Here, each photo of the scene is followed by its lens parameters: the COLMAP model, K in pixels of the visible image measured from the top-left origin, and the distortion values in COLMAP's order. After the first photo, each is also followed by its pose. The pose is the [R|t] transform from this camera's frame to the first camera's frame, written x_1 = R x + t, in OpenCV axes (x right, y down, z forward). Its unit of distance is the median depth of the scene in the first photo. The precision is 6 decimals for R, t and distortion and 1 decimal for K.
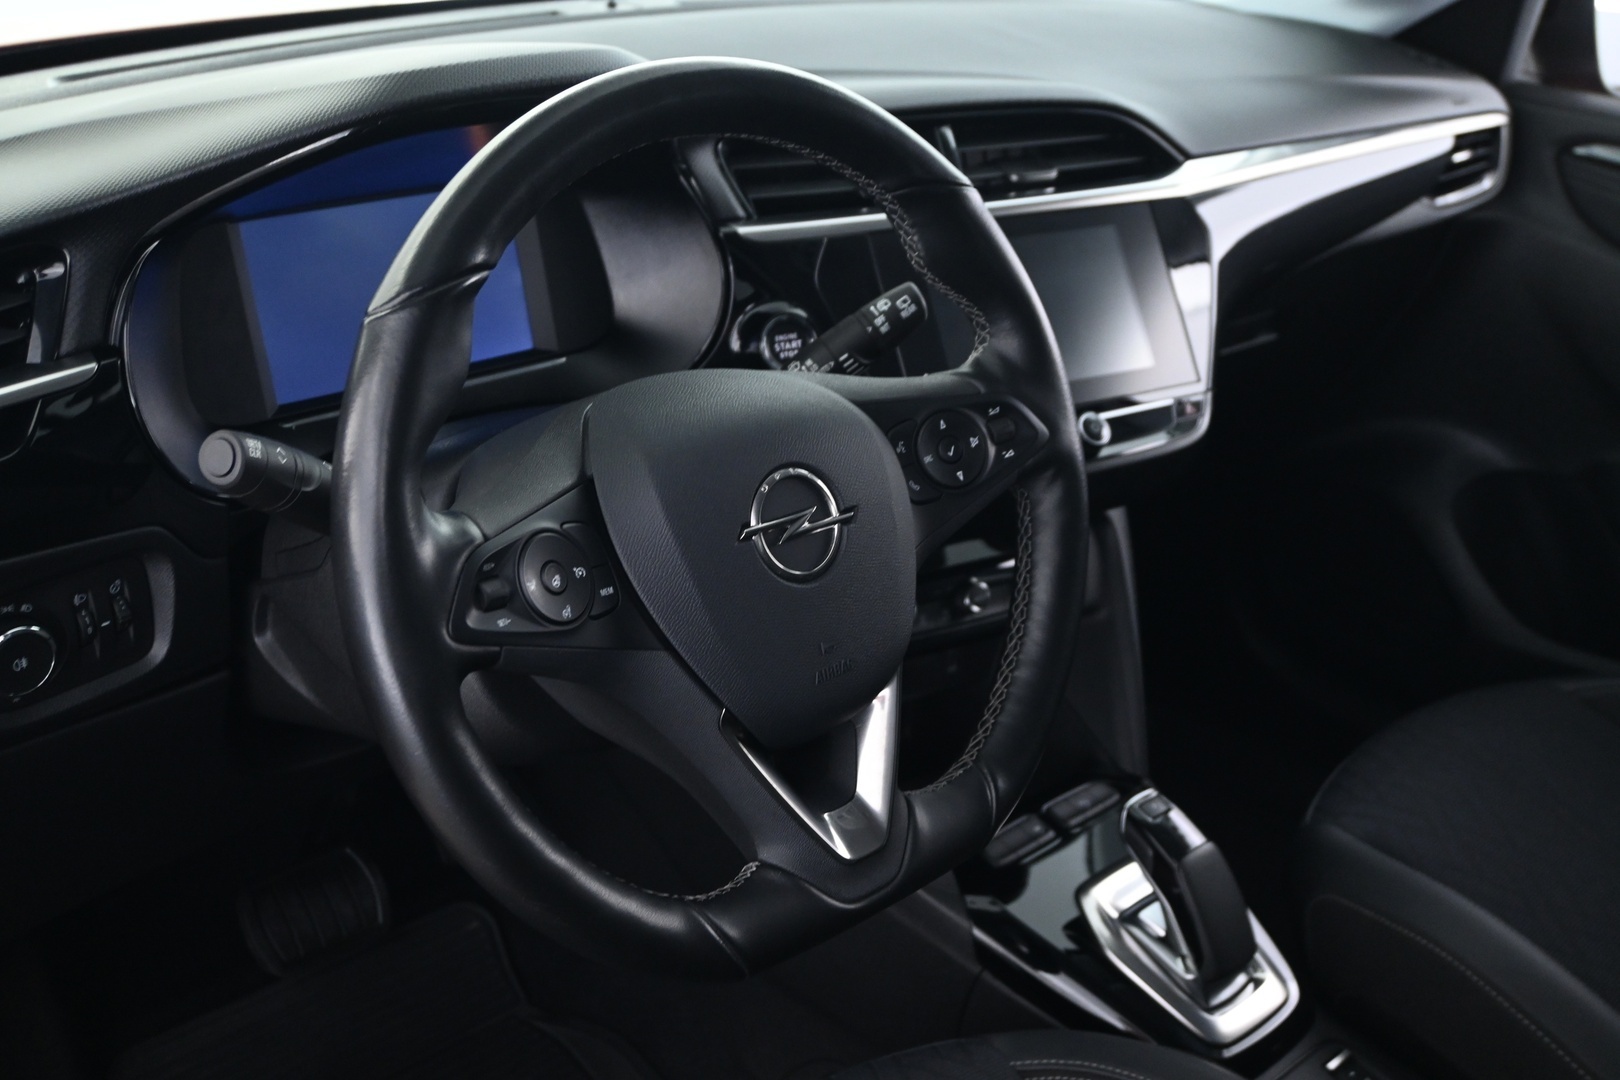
lens RADIAL K [[1709.9, 0, 810.0], [0, 1709.9, 540.0], [0, 0, 1]] dist [0.000596, 0.017436]
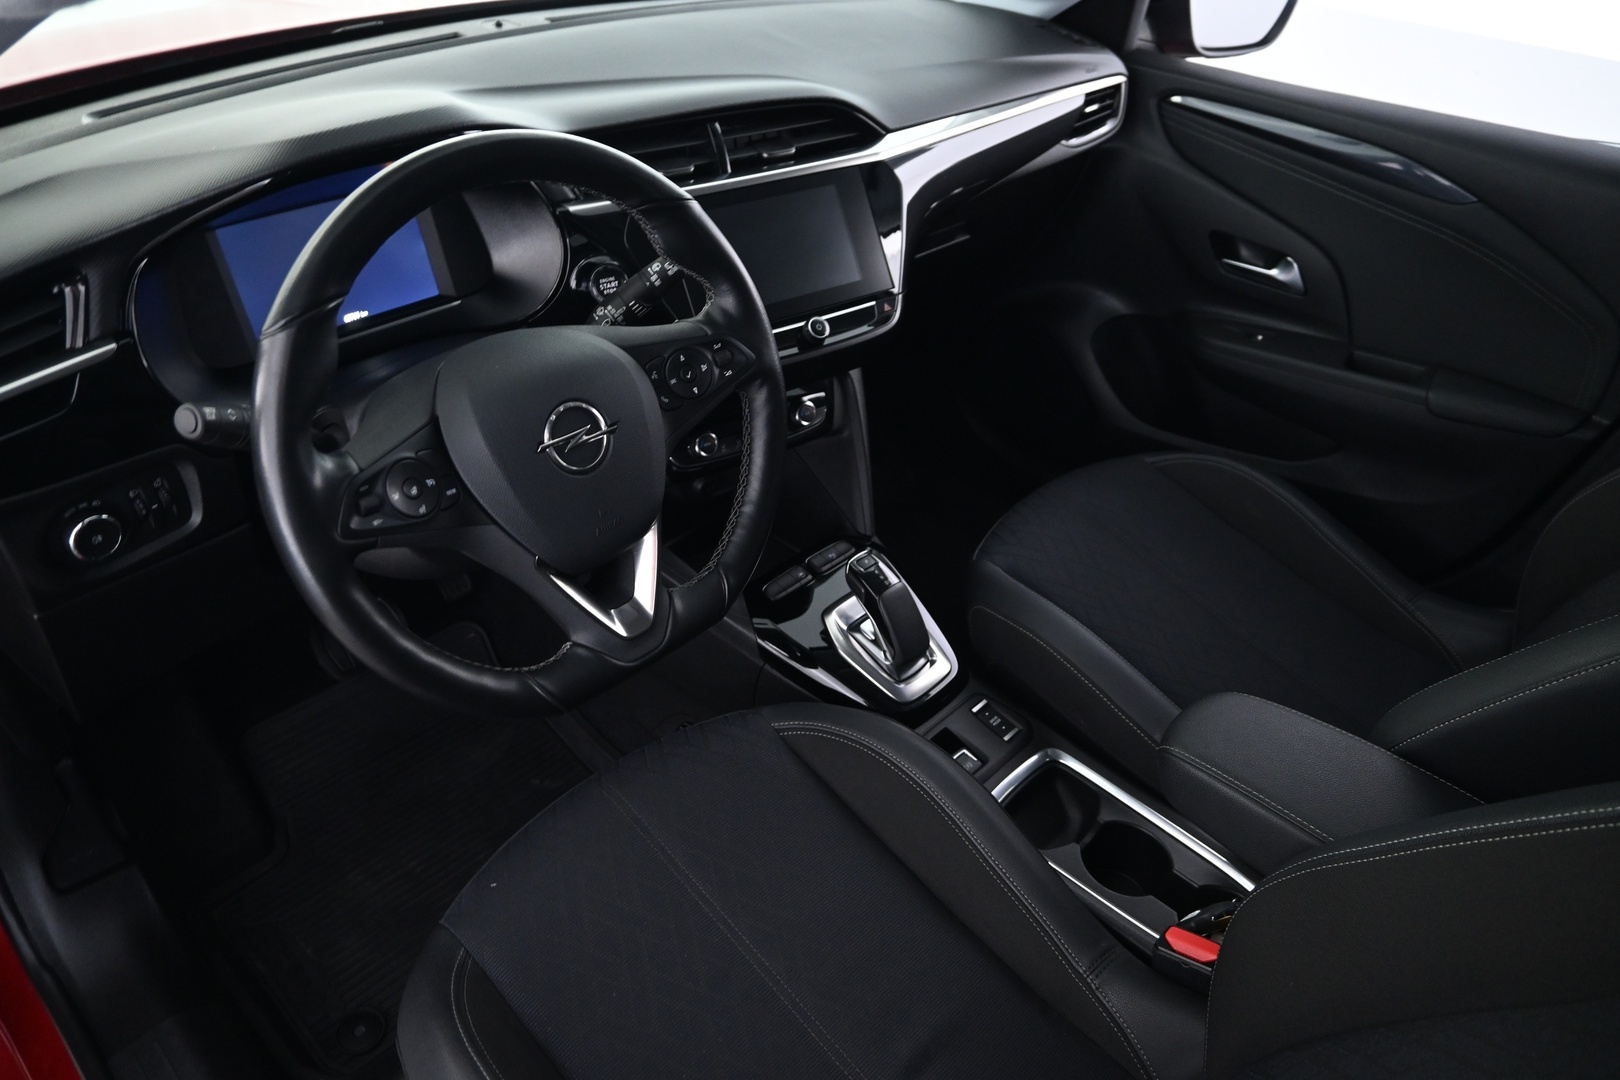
lens RADIAL K [[1118.0, 0, 810.0], [0, 1118.0, 540.0], [0, 0, 1]] dist [0.002787, 0.000115]
pose [[0.998309, -0.043647, 0.038398, 0.140164], [0.035232, 0.979653, 0.197584, -0.097238], [-0.046240, -0.195897, 0.979534, -0.037771]]
